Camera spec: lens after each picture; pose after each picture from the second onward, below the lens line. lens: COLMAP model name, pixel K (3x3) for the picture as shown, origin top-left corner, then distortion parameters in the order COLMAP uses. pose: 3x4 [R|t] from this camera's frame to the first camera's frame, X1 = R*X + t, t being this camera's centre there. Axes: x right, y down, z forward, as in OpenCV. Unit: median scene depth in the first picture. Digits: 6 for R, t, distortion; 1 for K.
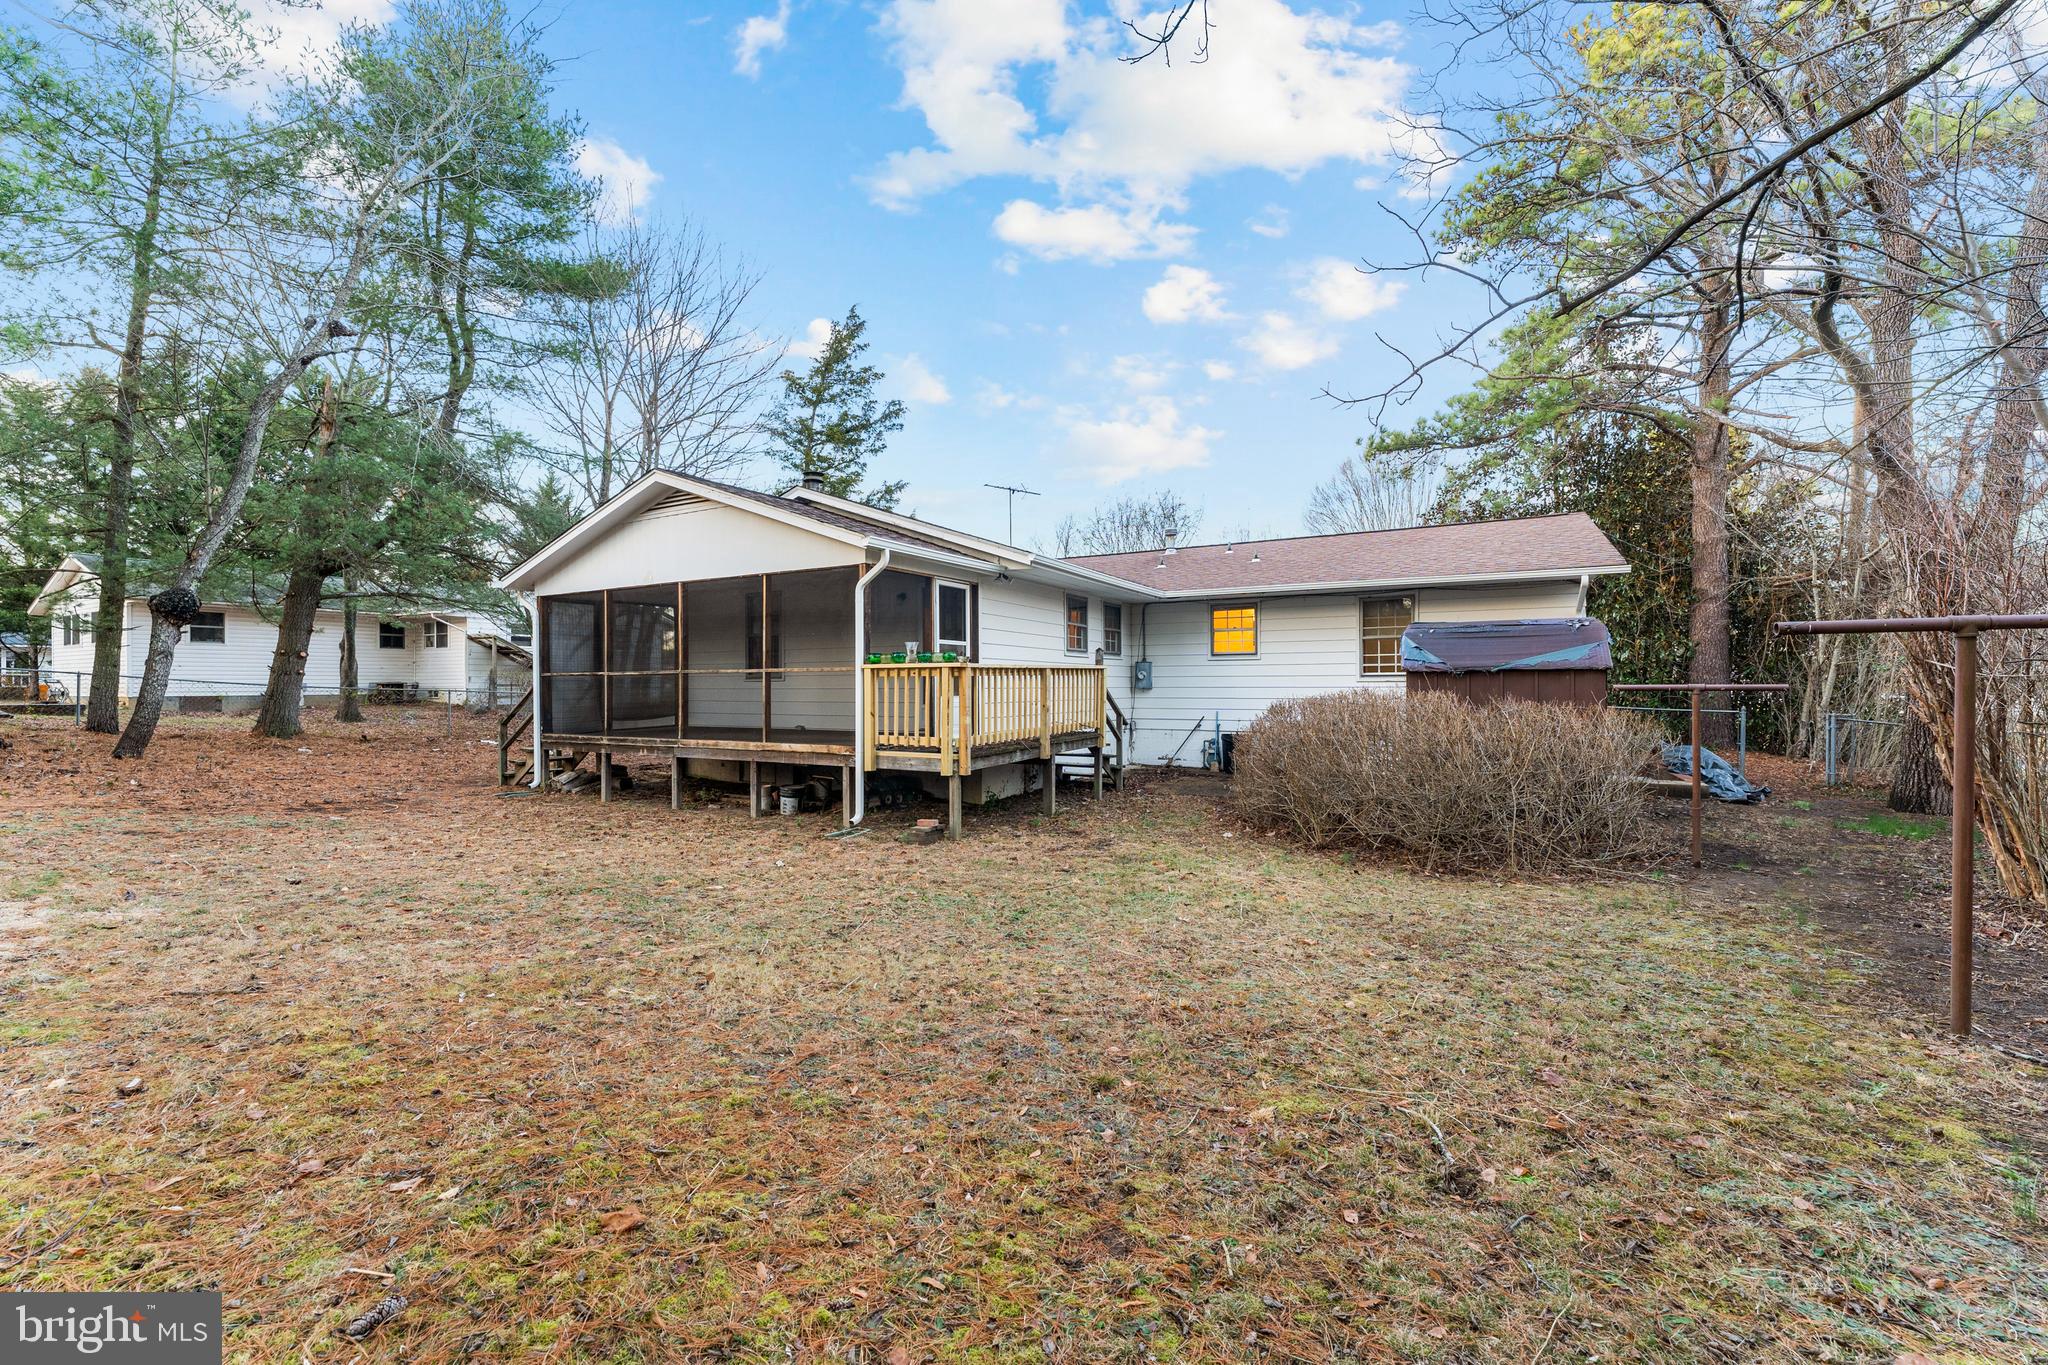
lens RADIAL K [[783.8, 0, 1024.0], [0, 783.8, 682.5], [0, 0, 1]] dist [0.018074, 0.000025]
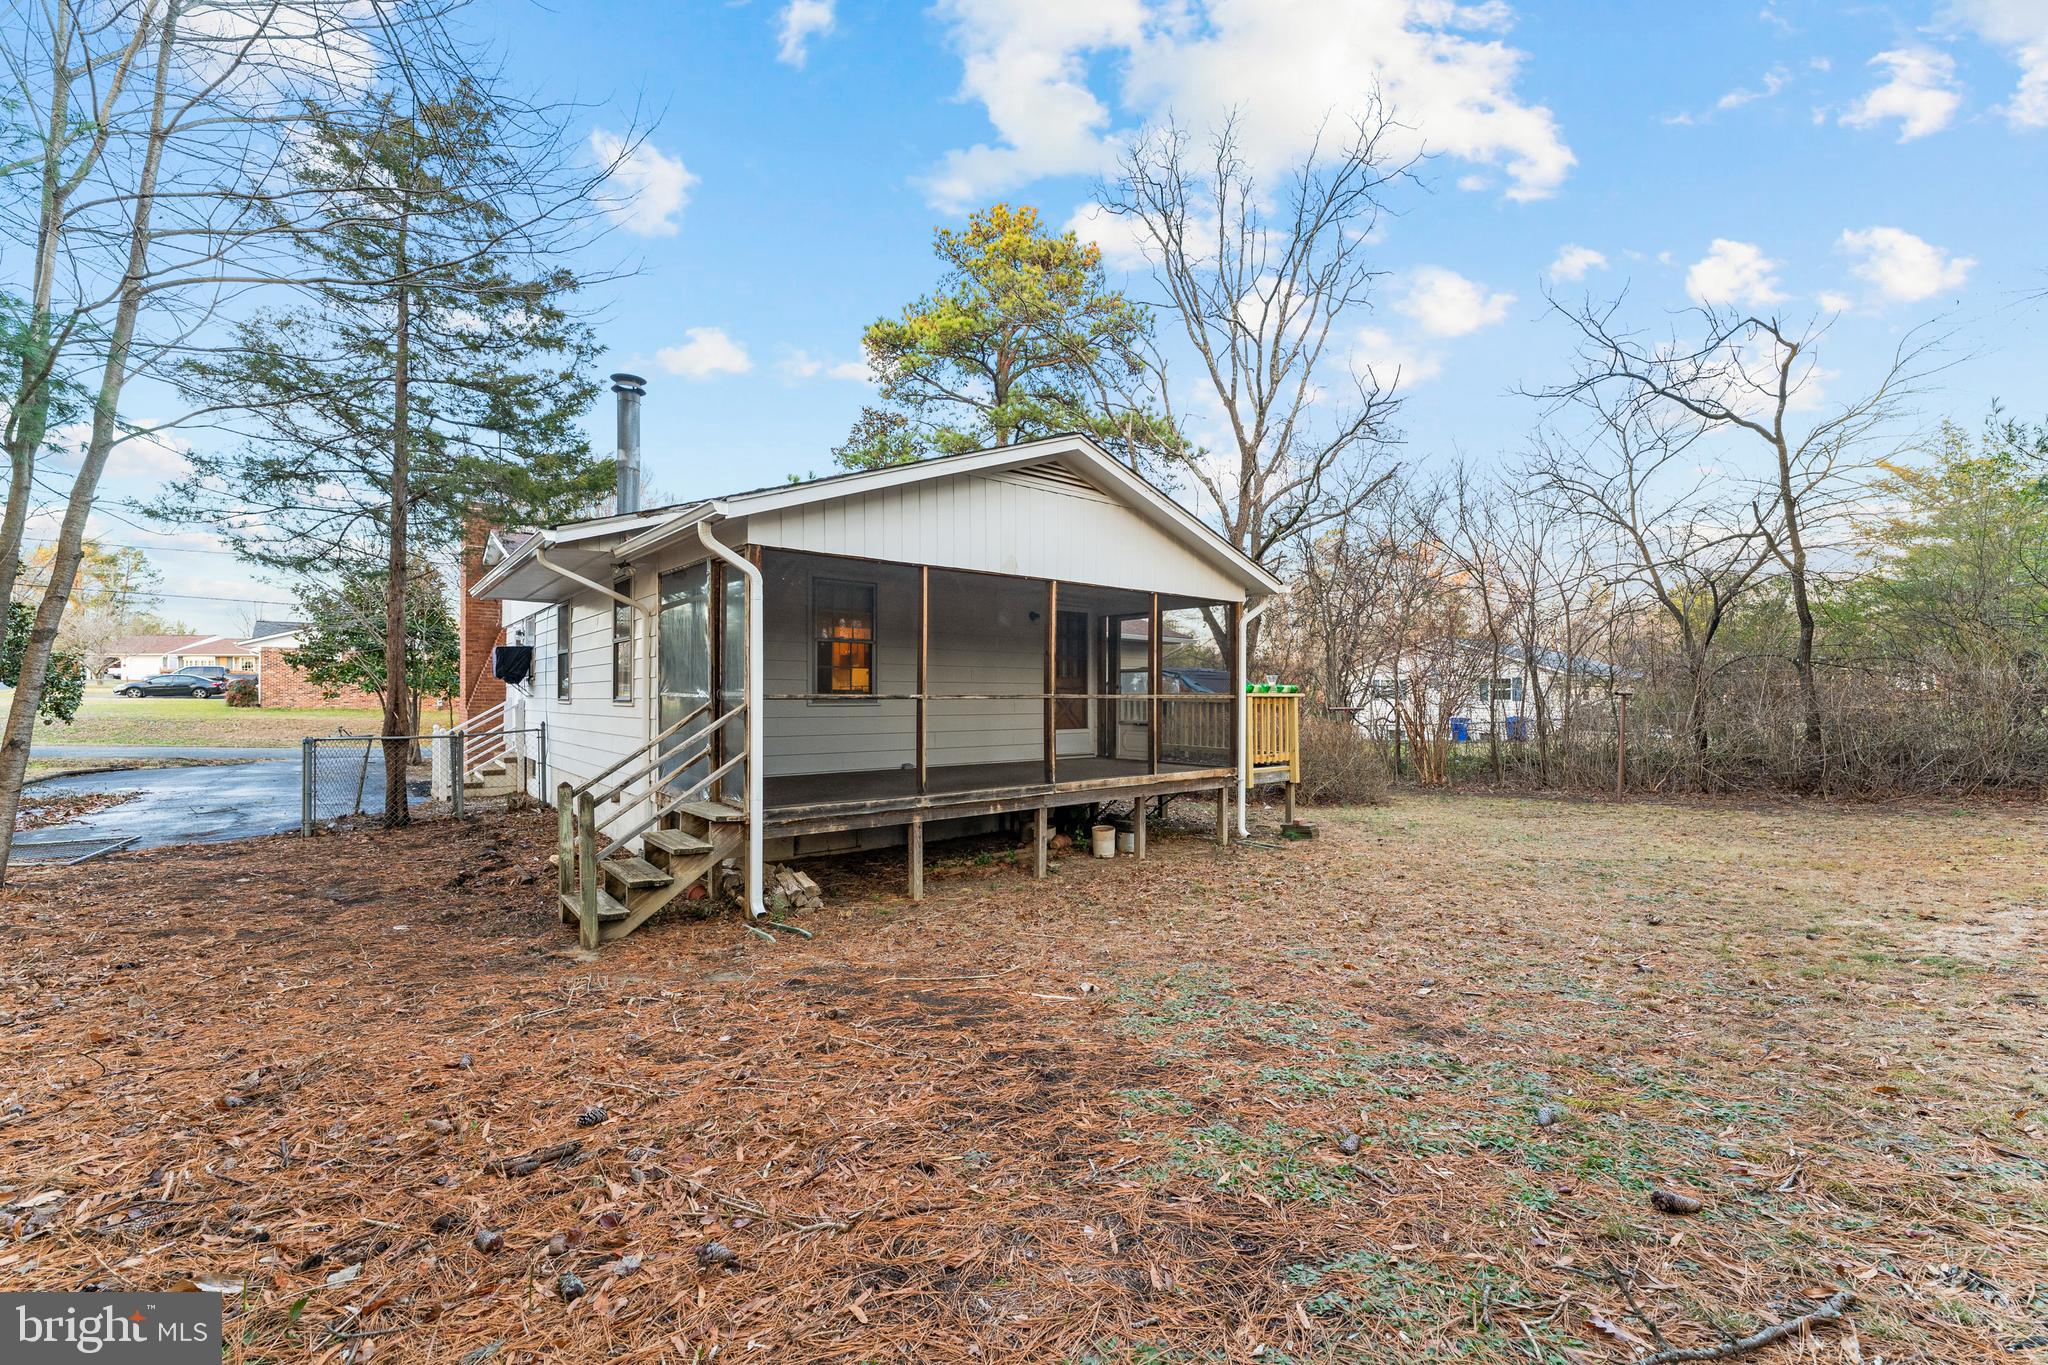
lens RADIAL K [[844.0, 0, 1061.5], [0, 844.0, 670.8], [0, 0, 1]] dist [-0.001452, -0.000122]
pose [[0.335976, 0.039503, 0.941042, -1.172220], [-0.001145, 0.999136, -0.041533, -0.003513], [-0.941870, 0.012876, 0.335731, 0.690855]]
